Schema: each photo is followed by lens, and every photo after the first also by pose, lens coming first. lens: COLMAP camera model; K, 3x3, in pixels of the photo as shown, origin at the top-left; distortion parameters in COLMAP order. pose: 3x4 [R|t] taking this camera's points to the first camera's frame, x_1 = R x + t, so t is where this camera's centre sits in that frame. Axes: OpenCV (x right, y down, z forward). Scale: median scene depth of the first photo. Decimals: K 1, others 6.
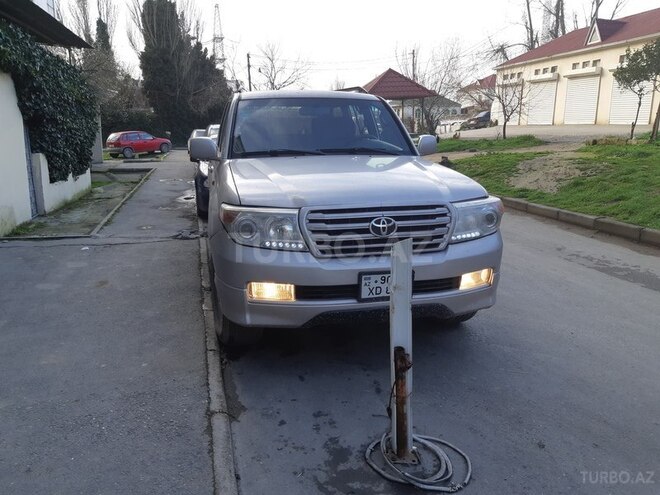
lens RADIAL K [[511.1, 0, 327.4], [0, 511.1, 248.3], [0, 0, 1]] dist [0.075308, -0.147385]
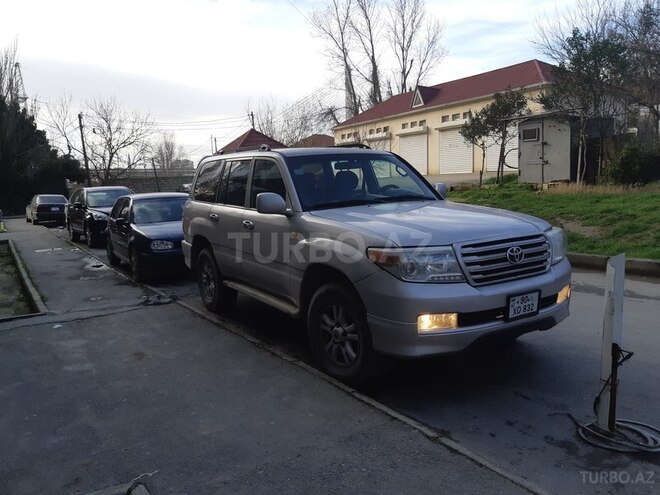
lens RADIAL K [[511.1, 0, 327.4], [0, 511.1, 248.3], [0, 0, 1]] dist [0.075308, -0.147385]
pose [[0.943941, -0.079696, 0.320349, -0.458085], [0.113673, 0.989544, -0.088773, -0.000960], [-0.309924, 0.120211, 0.943131, 0.007187]]
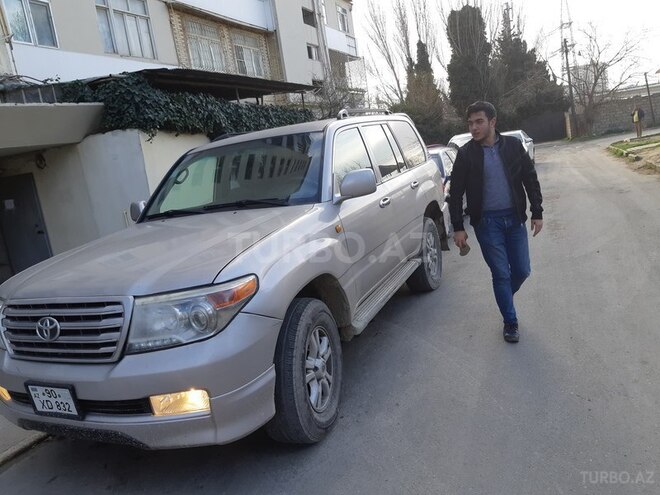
lens RADIAL K [[511.1, 0, 327.4], [0, 511.1, 248.3], [0, 0, 1]] dist [0.075308, -0.147385]
pose [[0.786472, -0.010625, -0.617535, 0.657529], [0.008487, 0.999944, -0.006395, -0.109294], [0.617568, -0.000211, 0.786518, 0.420294]]
